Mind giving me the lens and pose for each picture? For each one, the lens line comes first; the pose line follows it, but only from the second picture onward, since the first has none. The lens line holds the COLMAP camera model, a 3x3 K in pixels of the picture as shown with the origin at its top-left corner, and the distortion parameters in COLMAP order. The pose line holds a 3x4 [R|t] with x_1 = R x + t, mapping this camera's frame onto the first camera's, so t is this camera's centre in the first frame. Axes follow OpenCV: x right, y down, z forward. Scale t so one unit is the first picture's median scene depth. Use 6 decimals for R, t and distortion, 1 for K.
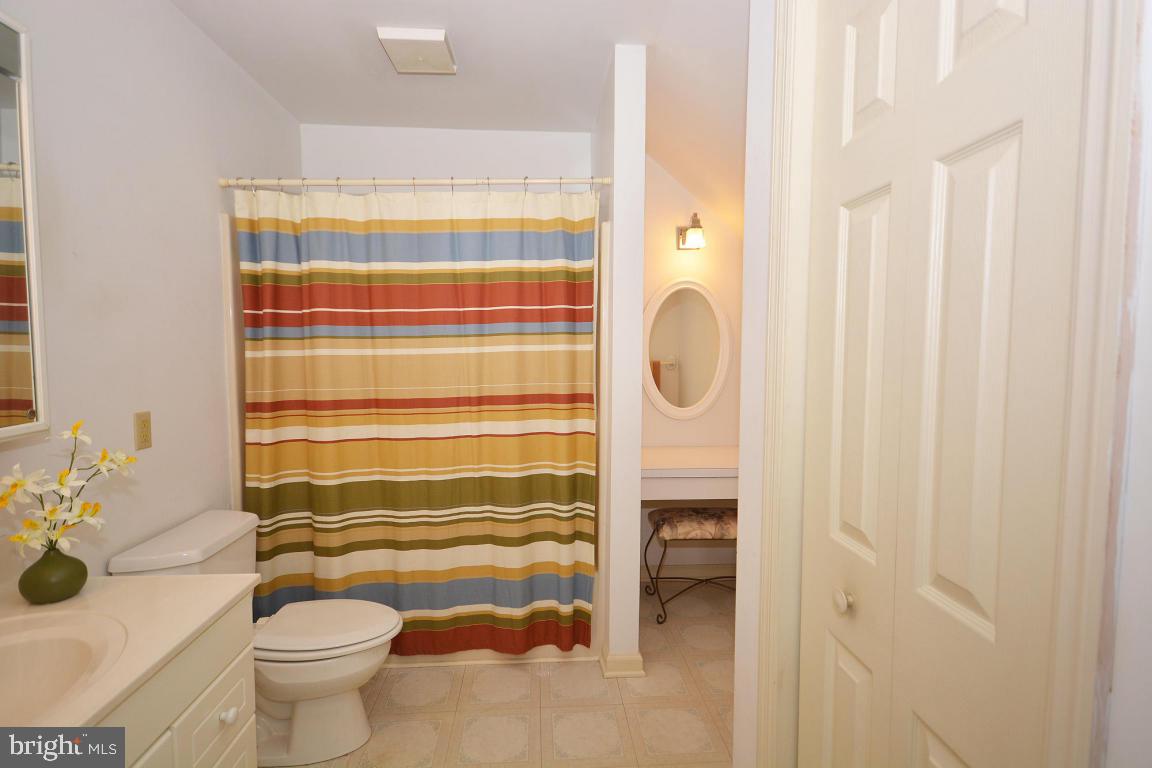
lens RADIAL K [[561.8, 0, 576.0], [0, 561.8, 384.0], [0, 0, 1]] dist [0.005501, -0.000092]
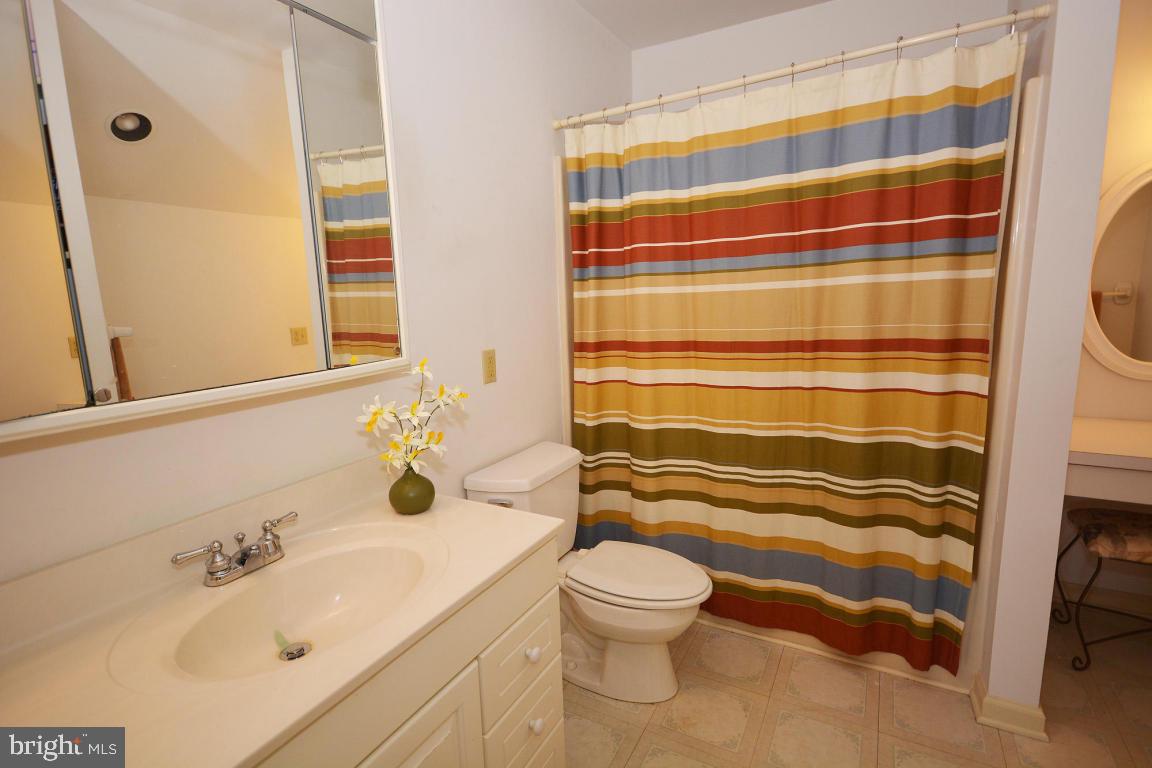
lens RADIAL K [[561.8, 0, 576.0], [0, 561.8, 384.0], [0, 0, 1]] dist [0.005501, -0.000092]
pose [[0.837148, 0.061679, -0.543488, -0.016012], [-0.002927, 0.994113, 0.108310, -0.002527], [0.546969, -0.089081, 0.832400, 0.128229]]
